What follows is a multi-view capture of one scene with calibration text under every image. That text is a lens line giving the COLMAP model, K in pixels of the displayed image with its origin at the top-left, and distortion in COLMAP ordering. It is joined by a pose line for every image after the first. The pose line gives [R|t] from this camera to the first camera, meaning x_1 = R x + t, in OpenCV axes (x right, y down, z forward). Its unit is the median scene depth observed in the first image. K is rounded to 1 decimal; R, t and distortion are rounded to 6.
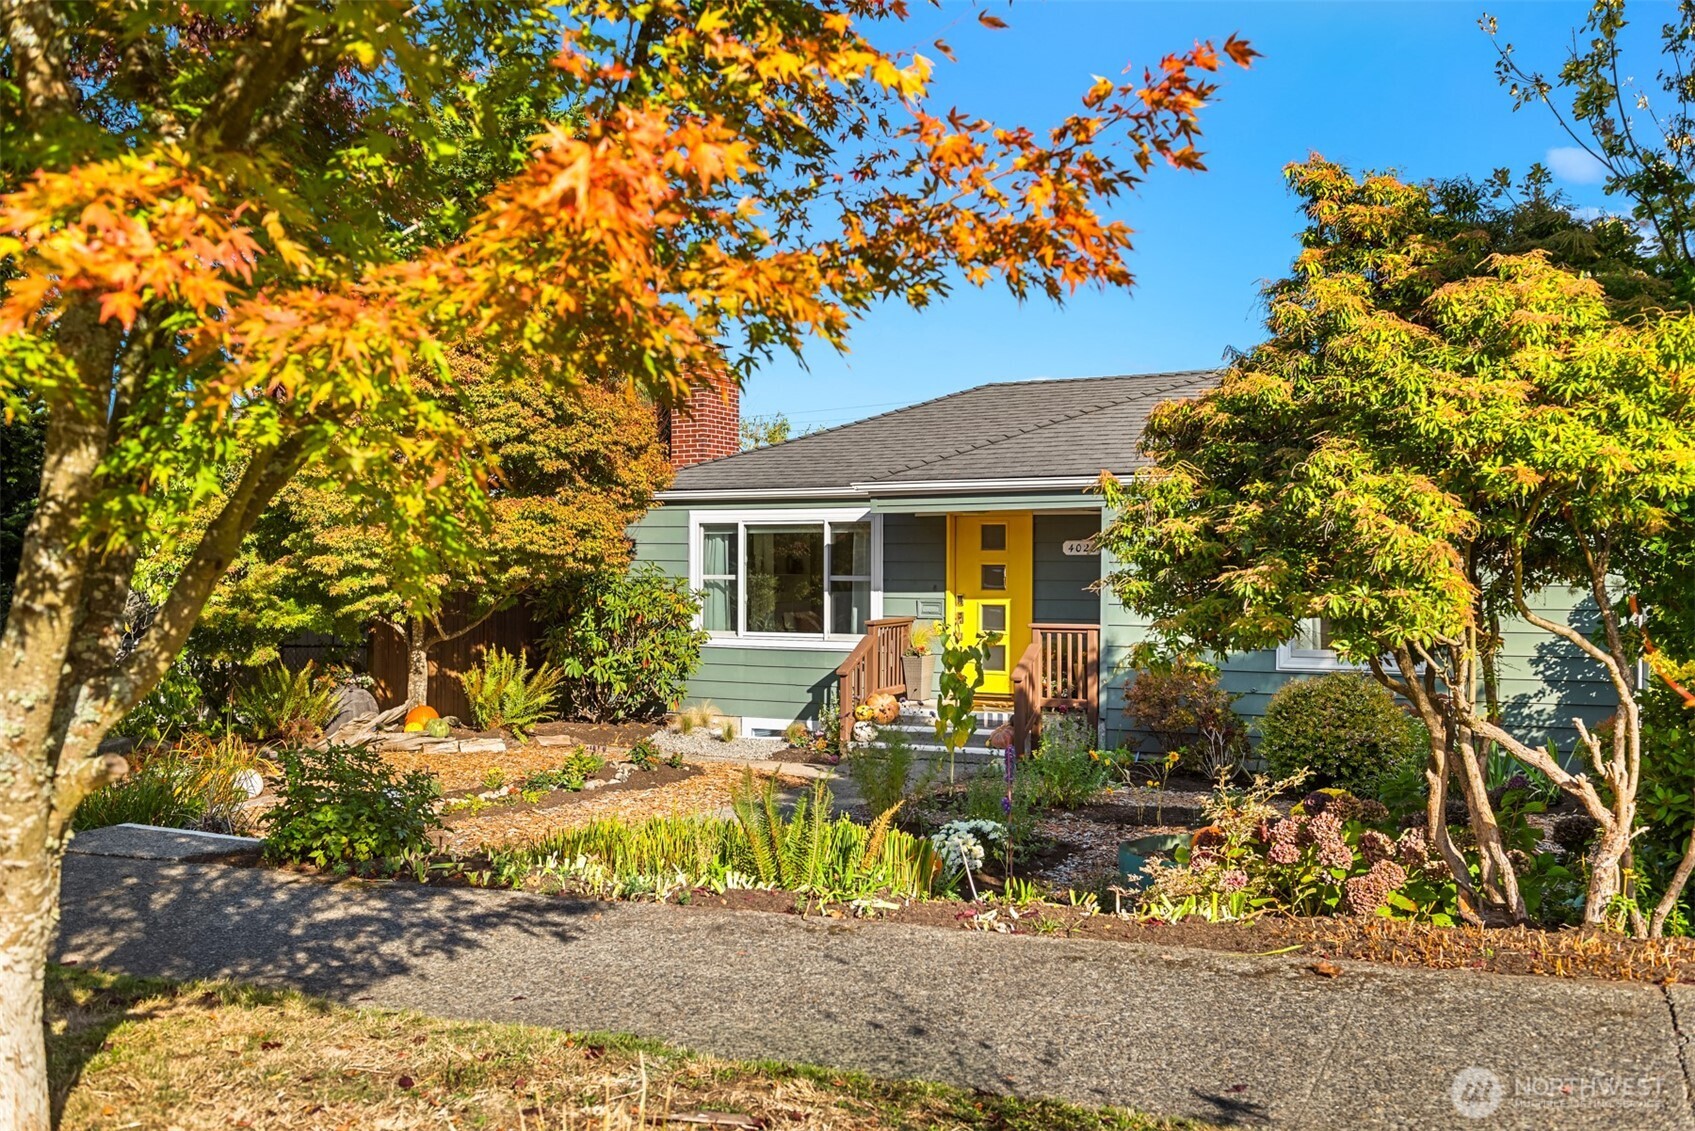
lens RADIAL K [[1590.2, 0, 861.0], [0, 1590.2, 566.1], [0, 0, 1]] dist [0.023743, 0.000000]
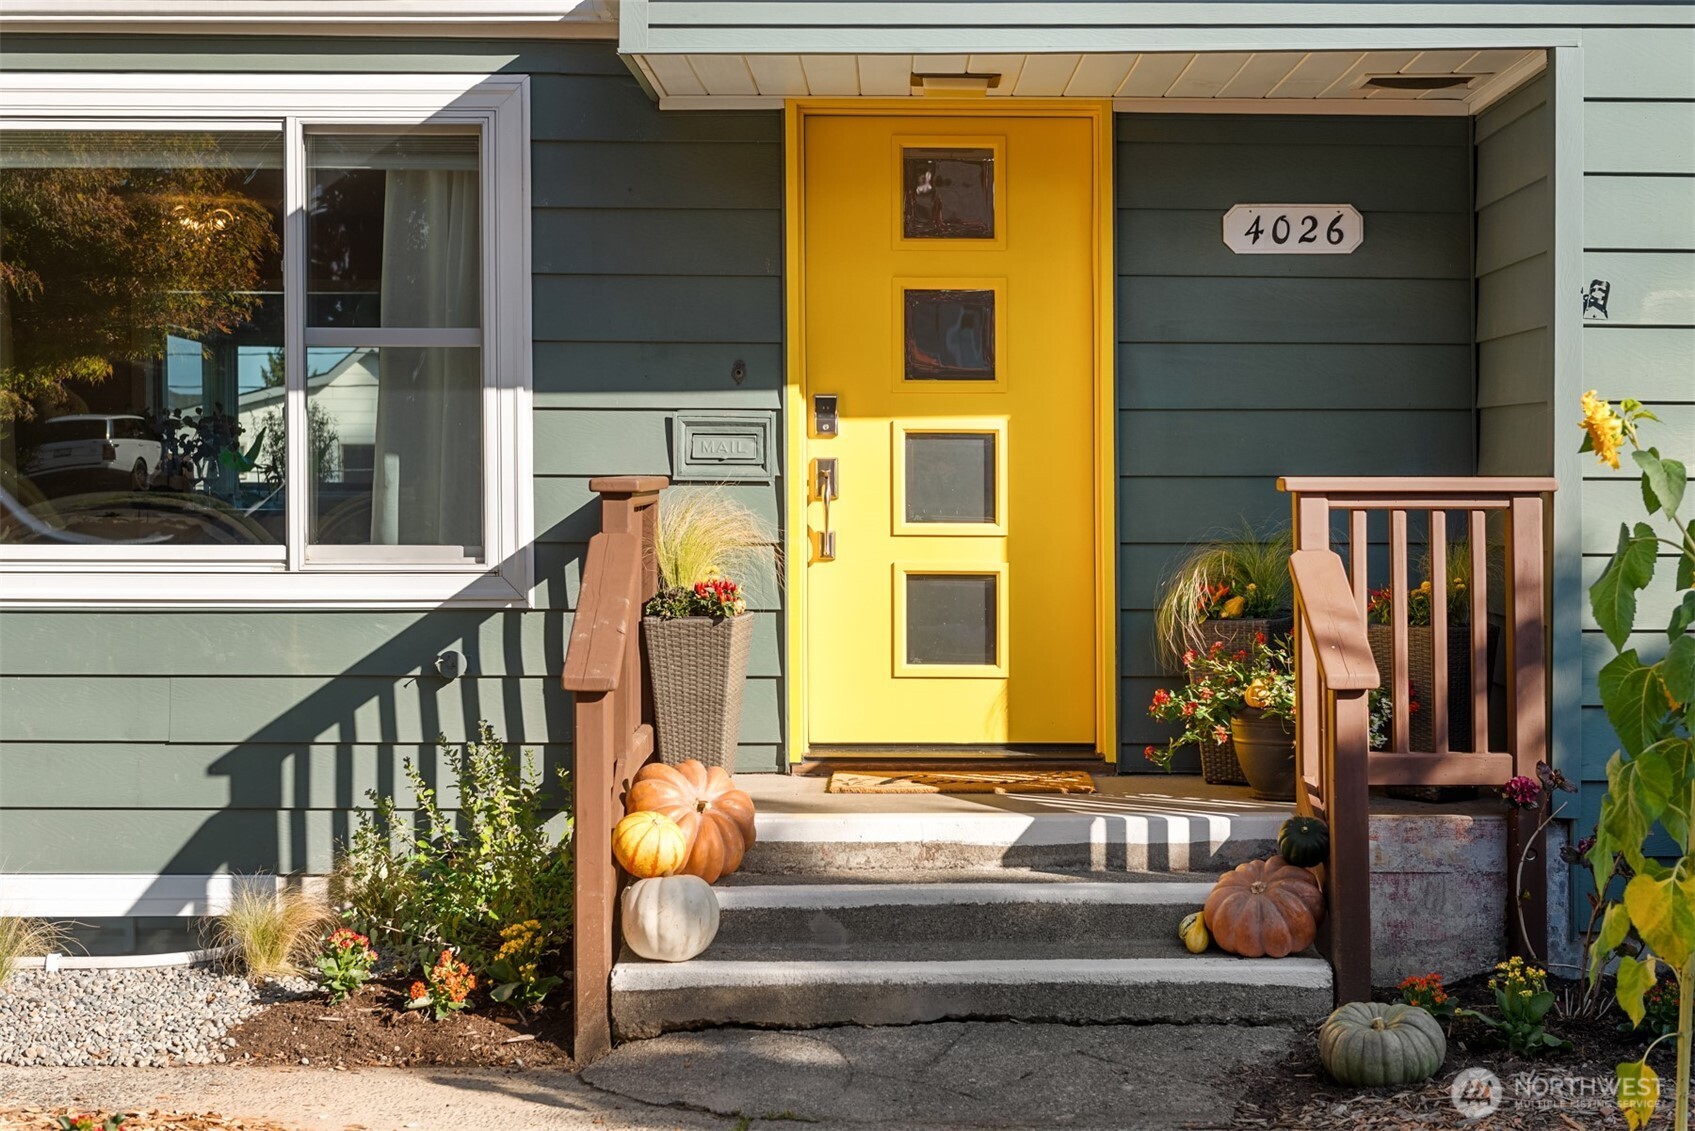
lens RADIAL K [[2899.6, 0, 912.8], [0, 2899.6, 484.1], [0, 0, 1]] dist [0.024744, 0.000000]
pose [[0.880478, 0.000233, 0.474087, -0.173297], [0.001656, 0.999992, -0.003566, 0.036721], [-0.474084, 0.003925, 0.880471, 0.565443]]
